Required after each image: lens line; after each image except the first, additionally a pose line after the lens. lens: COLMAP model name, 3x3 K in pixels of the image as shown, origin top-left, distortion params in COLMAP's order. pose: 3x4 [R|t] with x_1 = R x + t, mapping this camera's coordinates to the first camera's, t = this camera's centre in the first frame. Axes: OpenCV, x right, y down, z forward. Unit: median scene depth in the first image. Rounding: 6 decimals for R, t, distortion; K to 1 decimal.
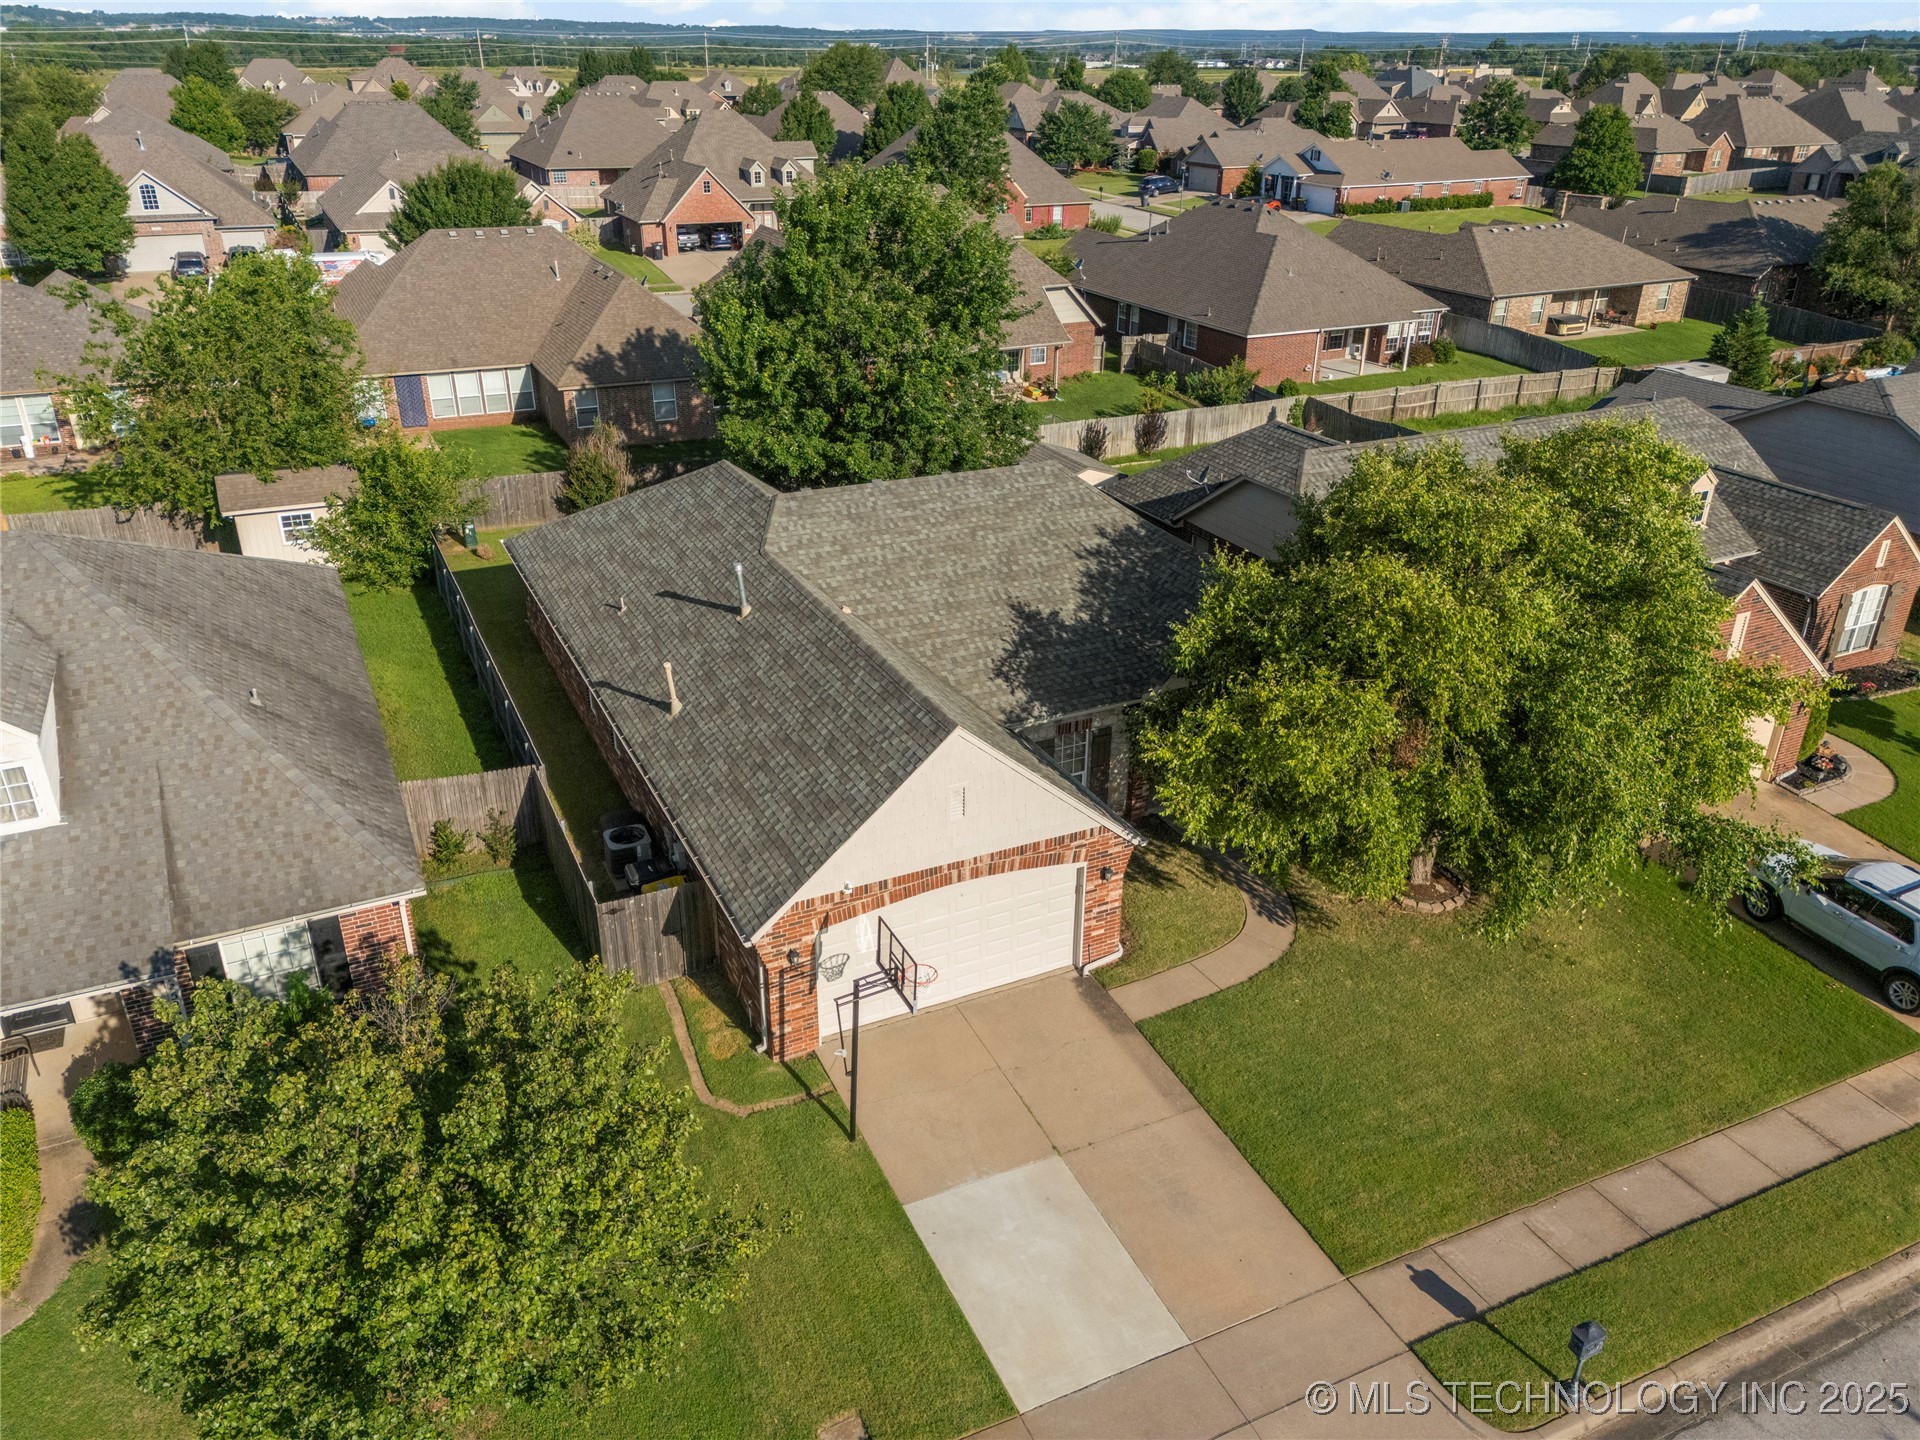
lens RADIAL K [[1414.8, 0, 960.6], [0, 1414.8, 727.0], [0, 0, 1]] dist [0.079761, -0.070905]
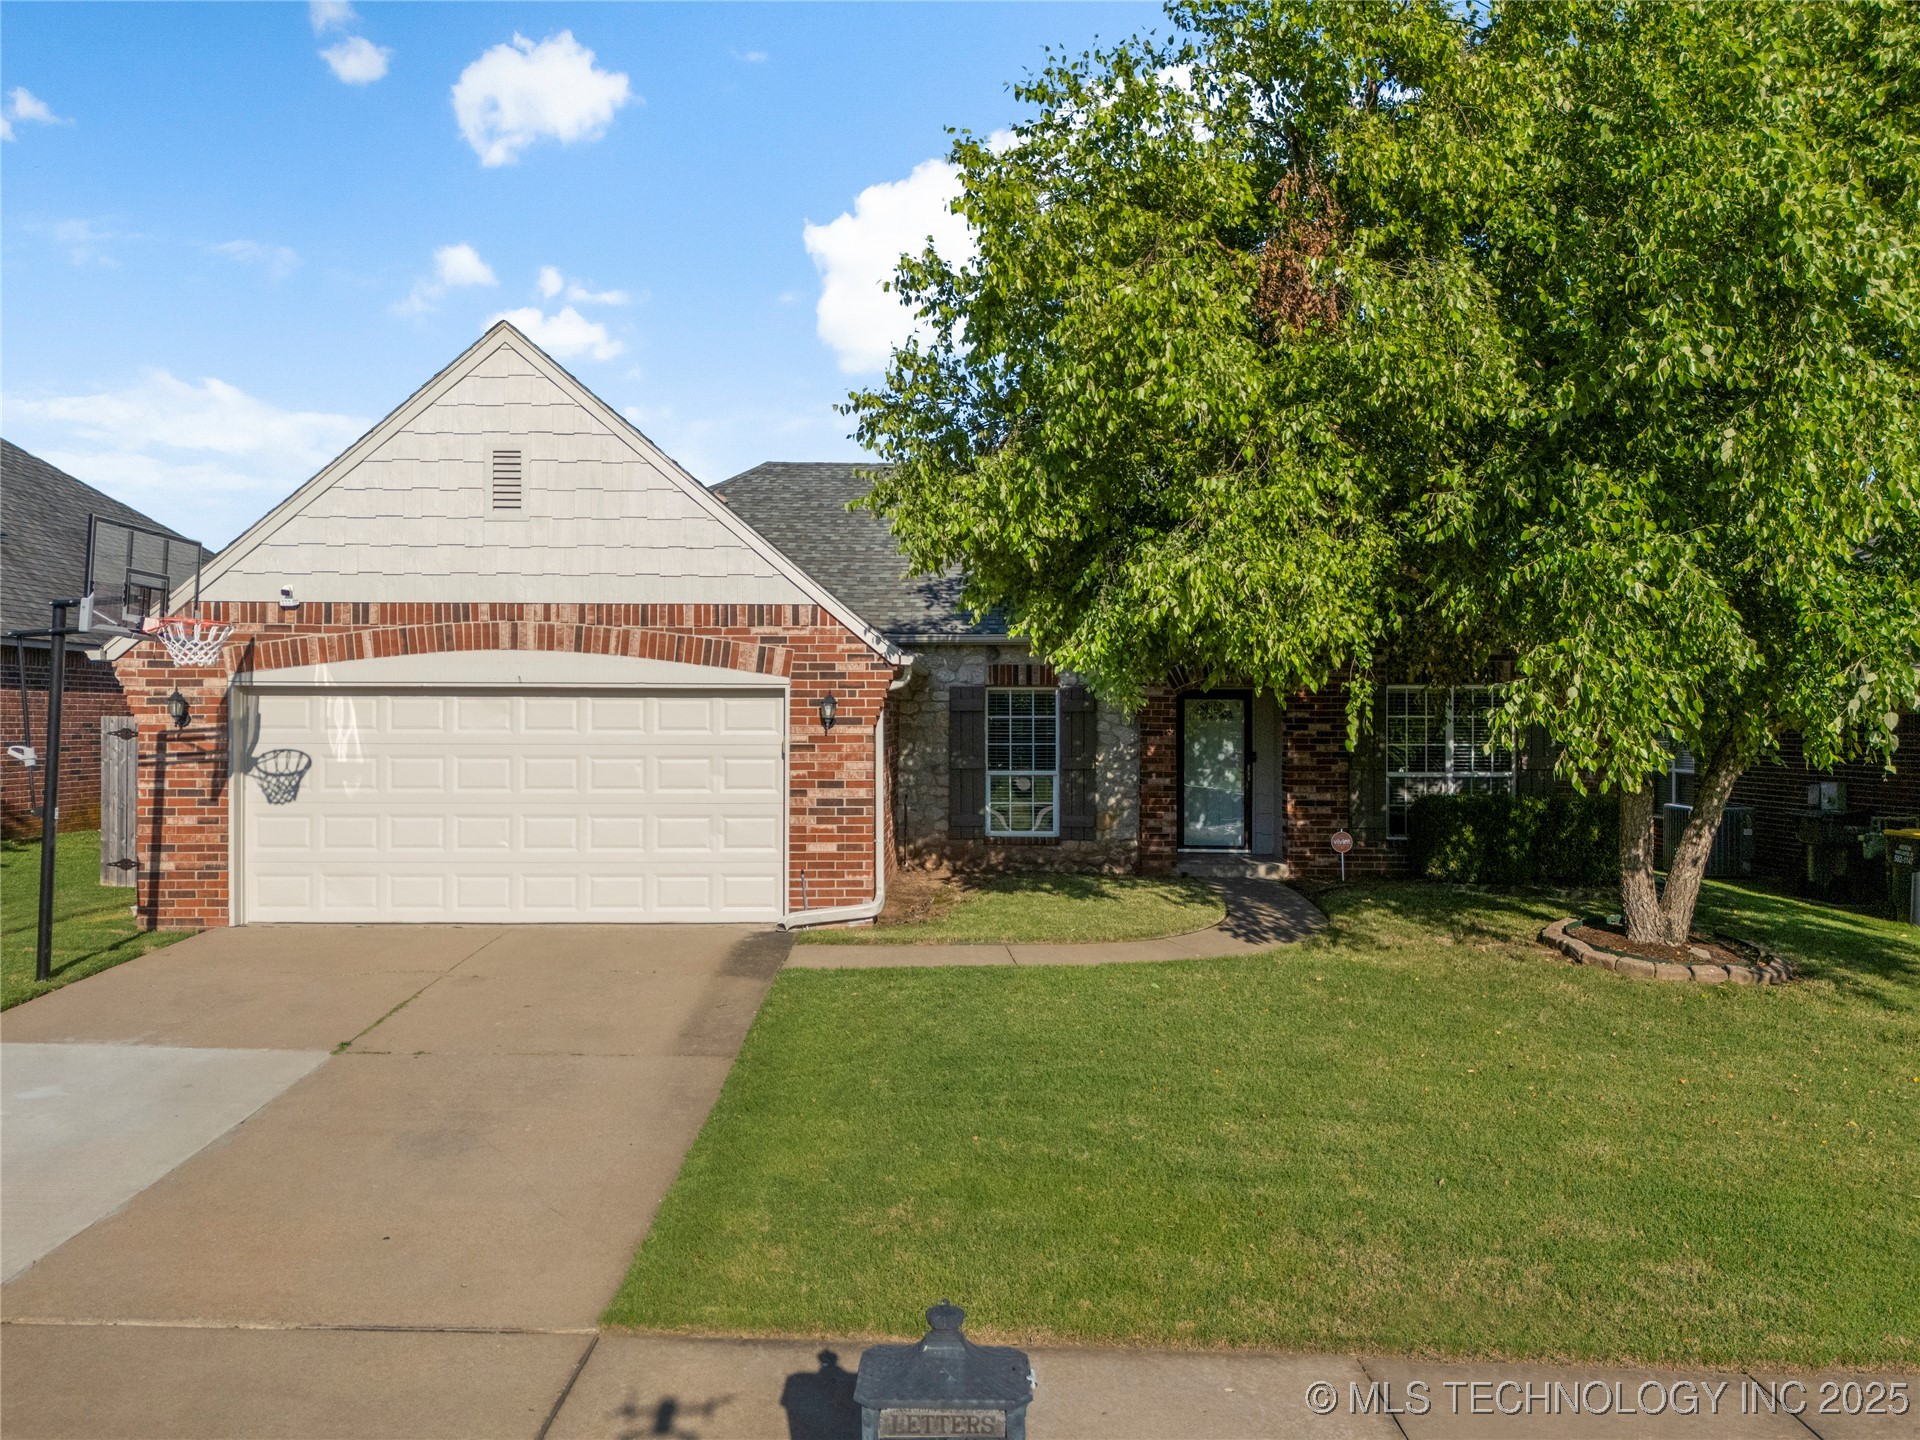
lens RADIAL K [[1414.8, 0, 960.6], [0, 1414.8, 727.0], [0, 0, 1]] dist [0.079761, -0.070905]
pose [[0.886704, -0.023267, -0.461751, 0.415245], [-0.190994, 0.891095, -0.411668, 0.337772], [0.421043, 0.453219, 0.785694, 0.665970]]
